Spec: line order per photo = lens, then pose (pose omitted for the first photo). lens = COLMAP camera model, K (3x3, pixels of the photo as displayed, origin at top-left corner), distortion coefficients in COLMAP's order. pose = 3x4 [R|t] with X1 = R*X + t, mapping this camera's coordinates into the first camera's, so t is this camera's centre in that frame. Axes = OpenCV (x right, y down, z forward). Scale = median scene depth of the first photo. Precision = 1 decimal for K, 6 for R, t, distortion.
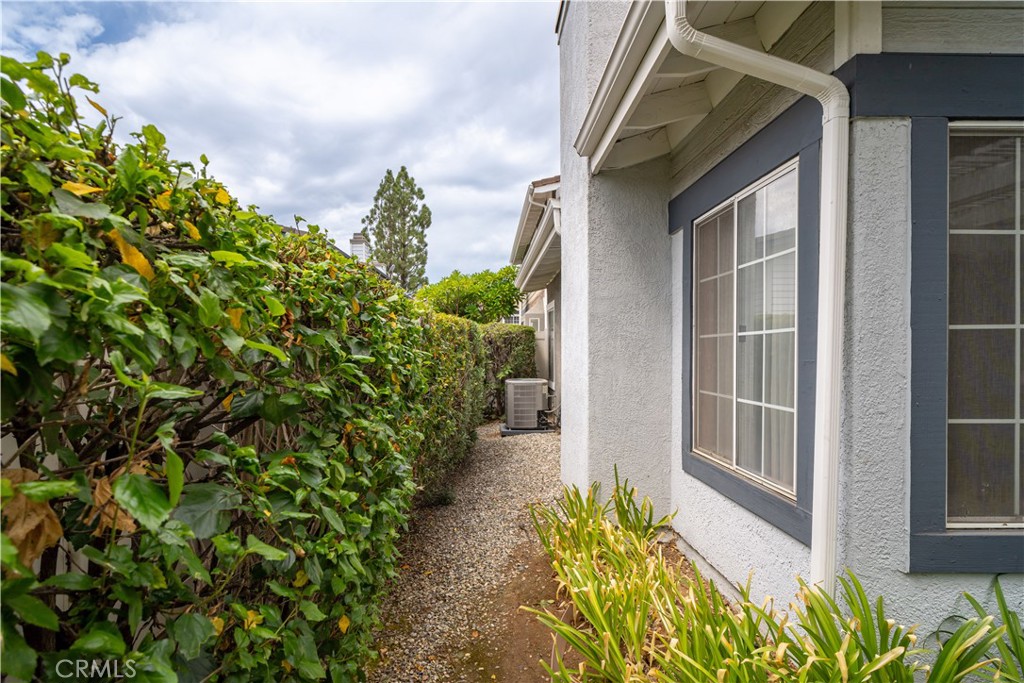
lens RADIAL K [[518.1, 0, 512.3], [0, 518.1, 346.7], [0, 0, 1]] dist [-0.008531, 0.002048]
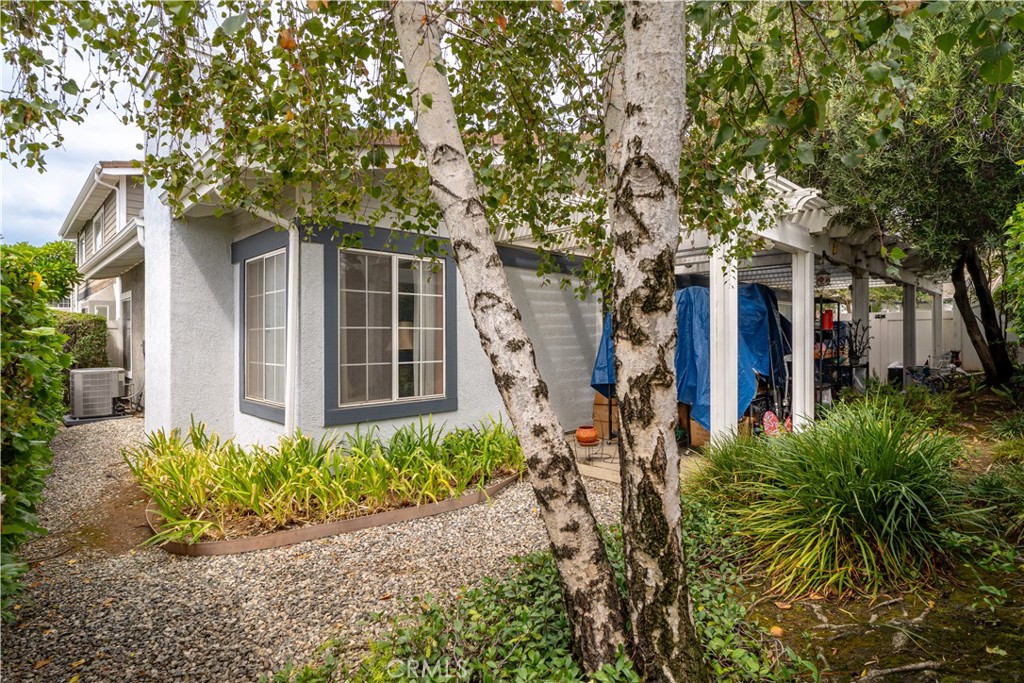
lens RADIAL K [[518.1, 0, 521.7], [0, 518.1, 338.4], [0, 0, 1]] dist [-0.008531, 0.002048]
pose [[0.736999, -0.002182, 0.675891, -0.101942], [0.000062, 0.999995, 0.003160, 0.002665], [-0.675894, -0.002287, 0.736995, -0.706293]]
